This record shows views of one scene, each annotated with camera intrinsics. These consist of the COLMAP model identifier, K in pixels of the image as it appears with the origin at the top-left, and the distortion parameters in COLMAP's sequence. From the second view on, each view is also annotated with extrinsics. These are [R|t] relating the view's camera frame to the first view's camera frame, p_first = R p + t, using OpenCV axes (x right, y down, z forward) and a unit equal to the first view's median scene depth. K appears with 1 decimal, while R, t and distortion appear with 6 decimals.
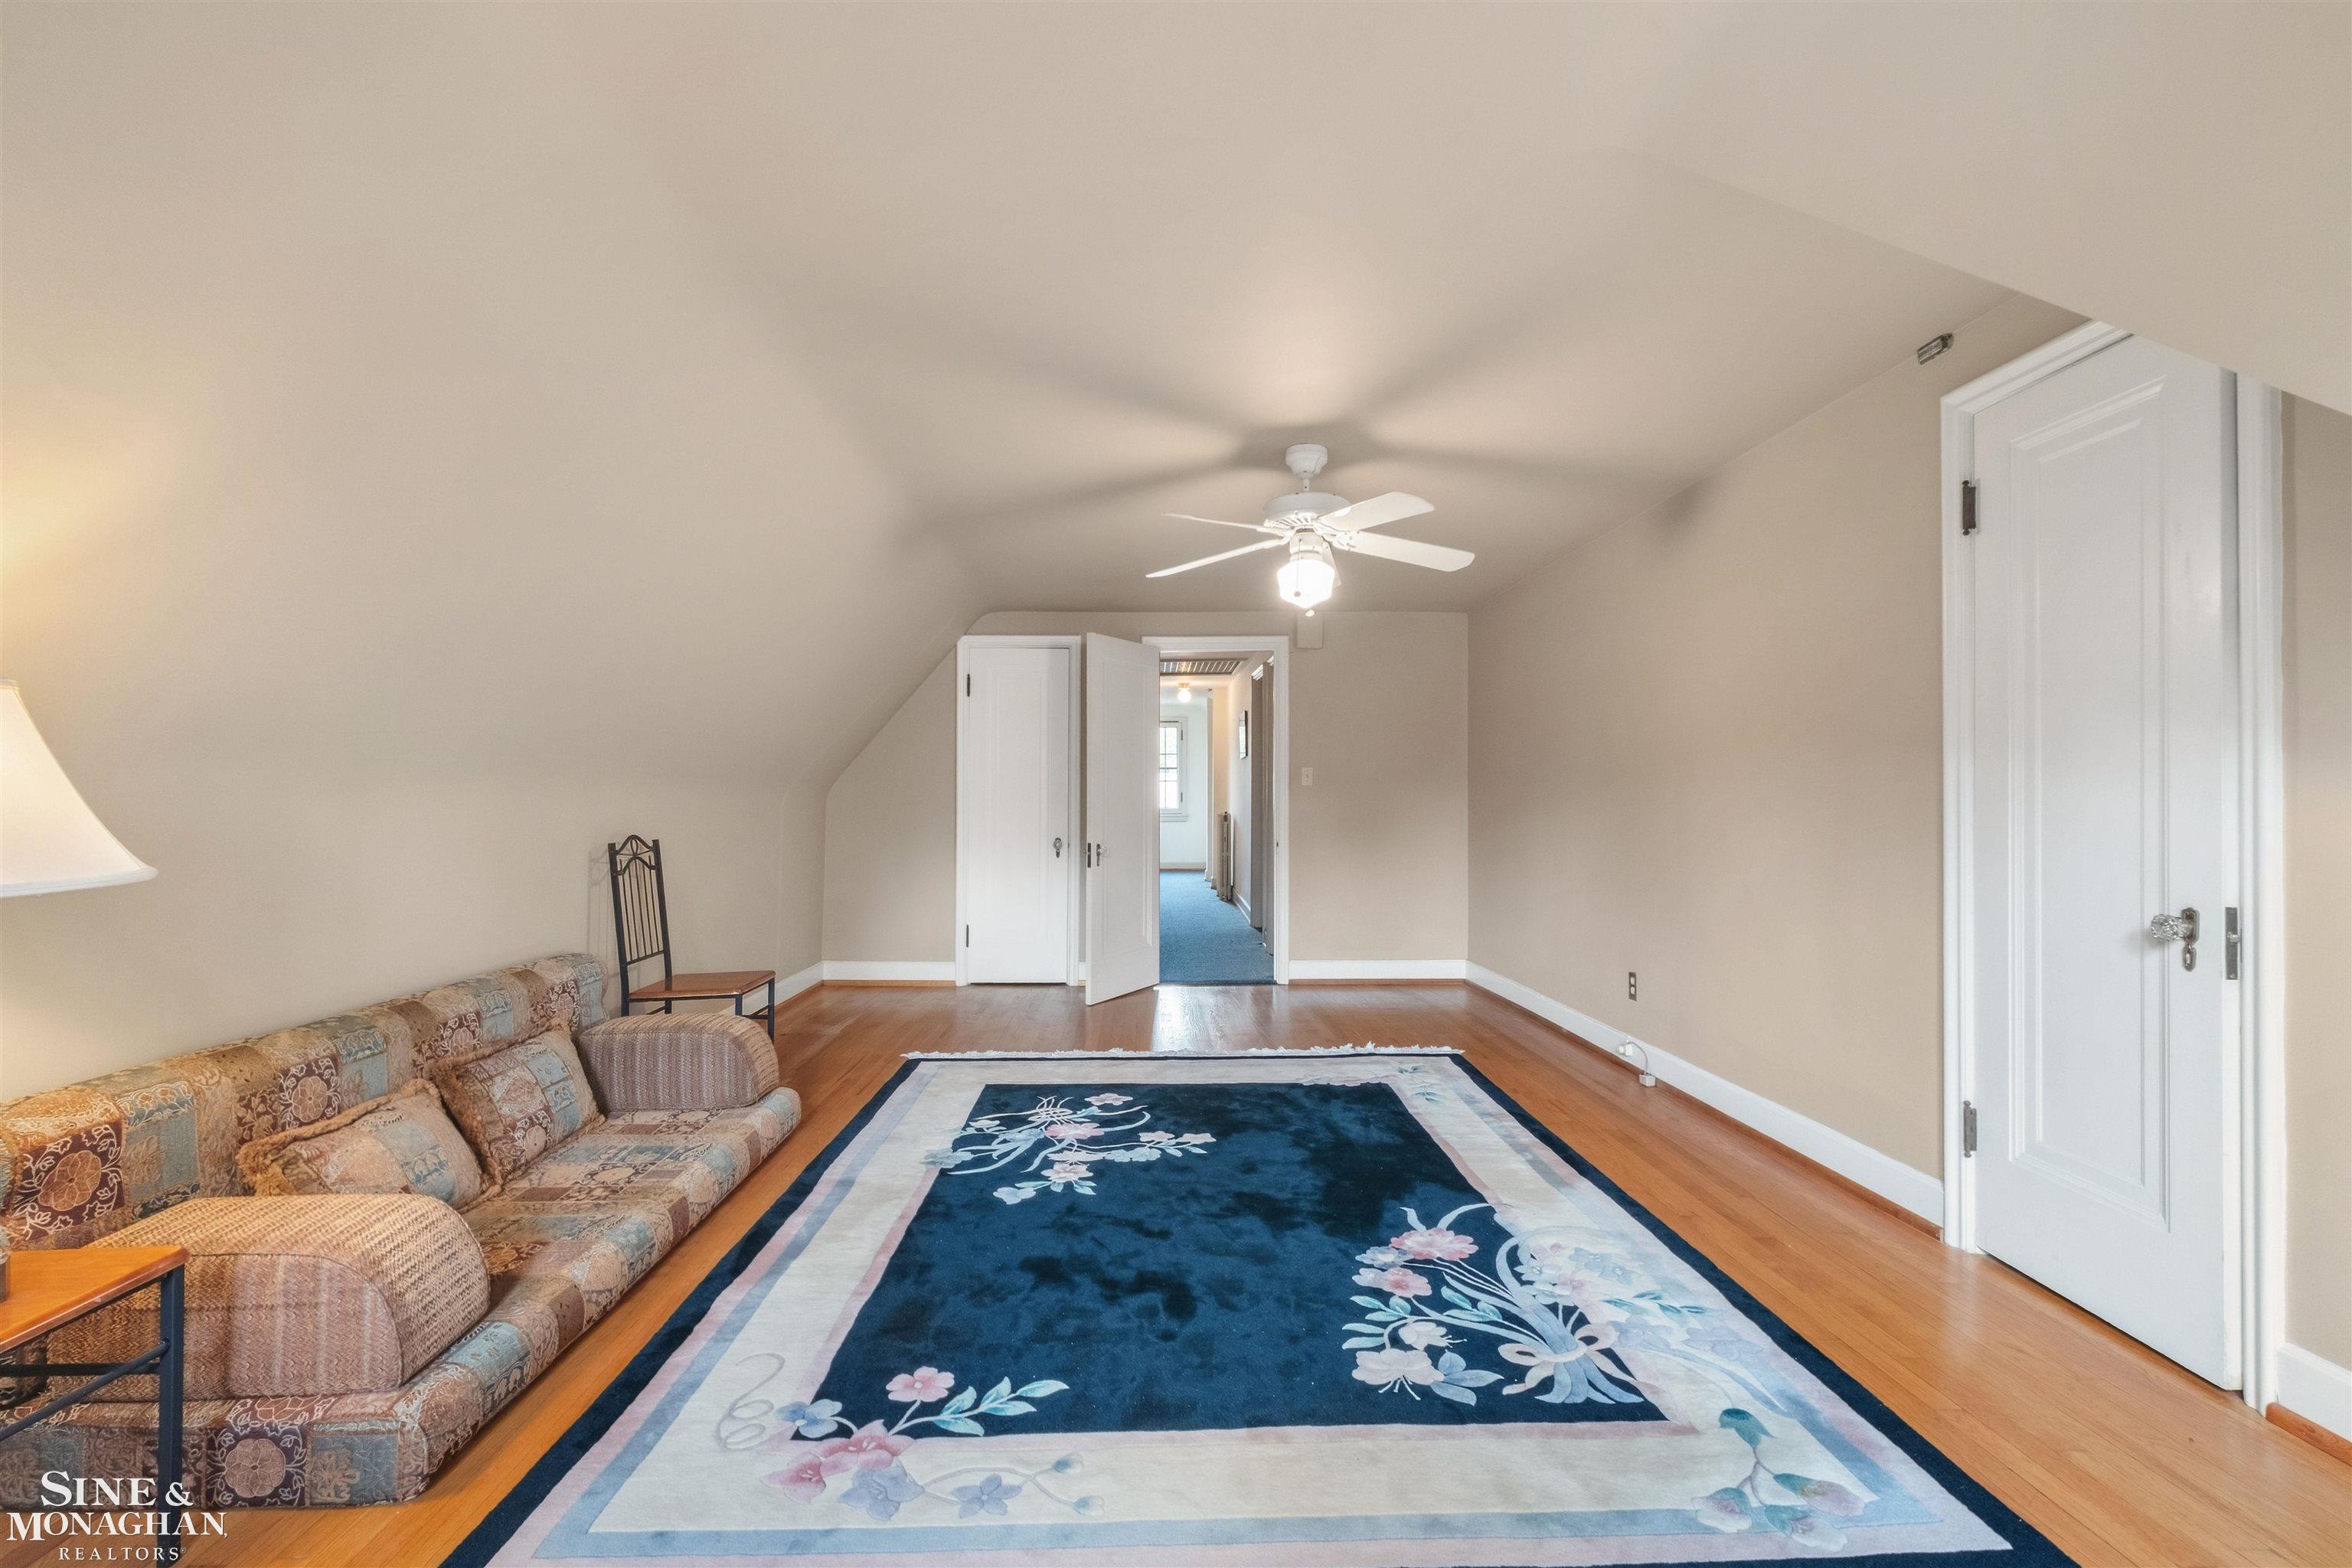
lens RADIAL K [[1018.5, 0, 1172.5], [0, 1018.5, 796.3], [0, 0, 1]] dist [-0.001911, 0.002999]
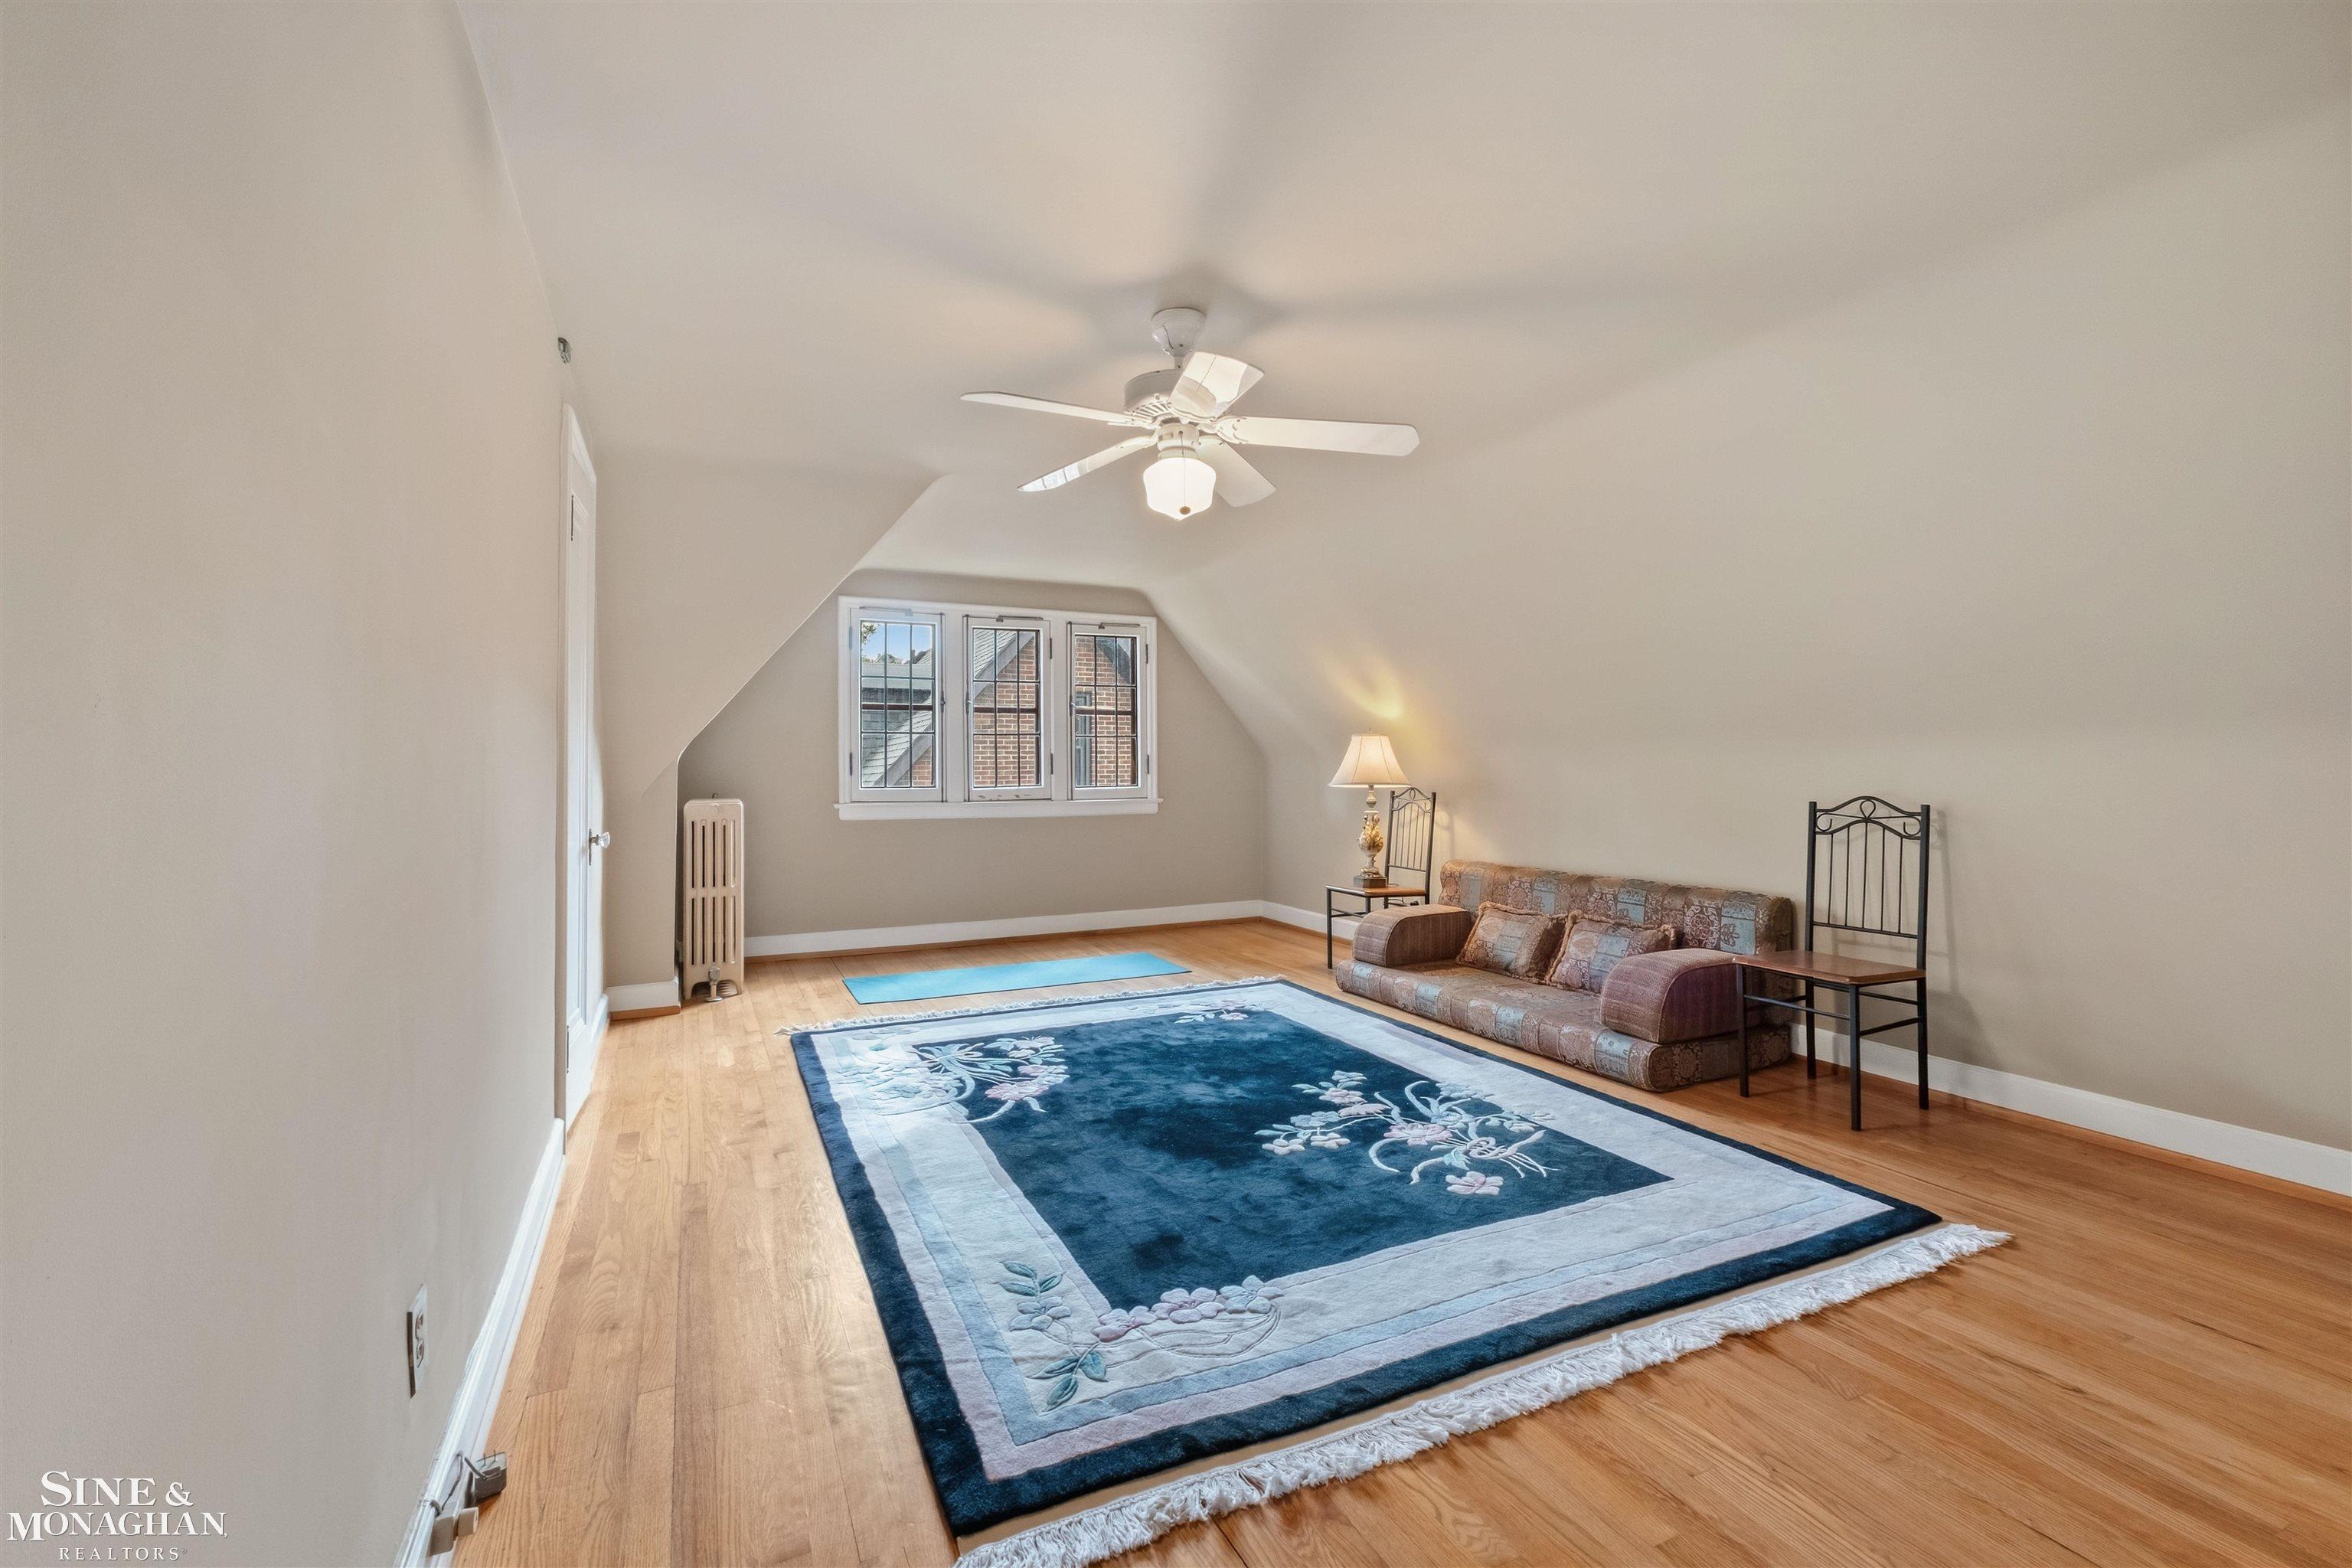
lens RADIAL K [[1018.5, 0, 1173.0], [0, 1018.5, 778.7], [0, 0, 1]] dist [-0.001911, 0.002999]
pose [[-0.916946, 0.006055, -0.398966, 0.527421], [0.005568, 0.999982, 0.002380, 0.021140], [0.398973, -0.000039, -0.916963, 2.028261]]
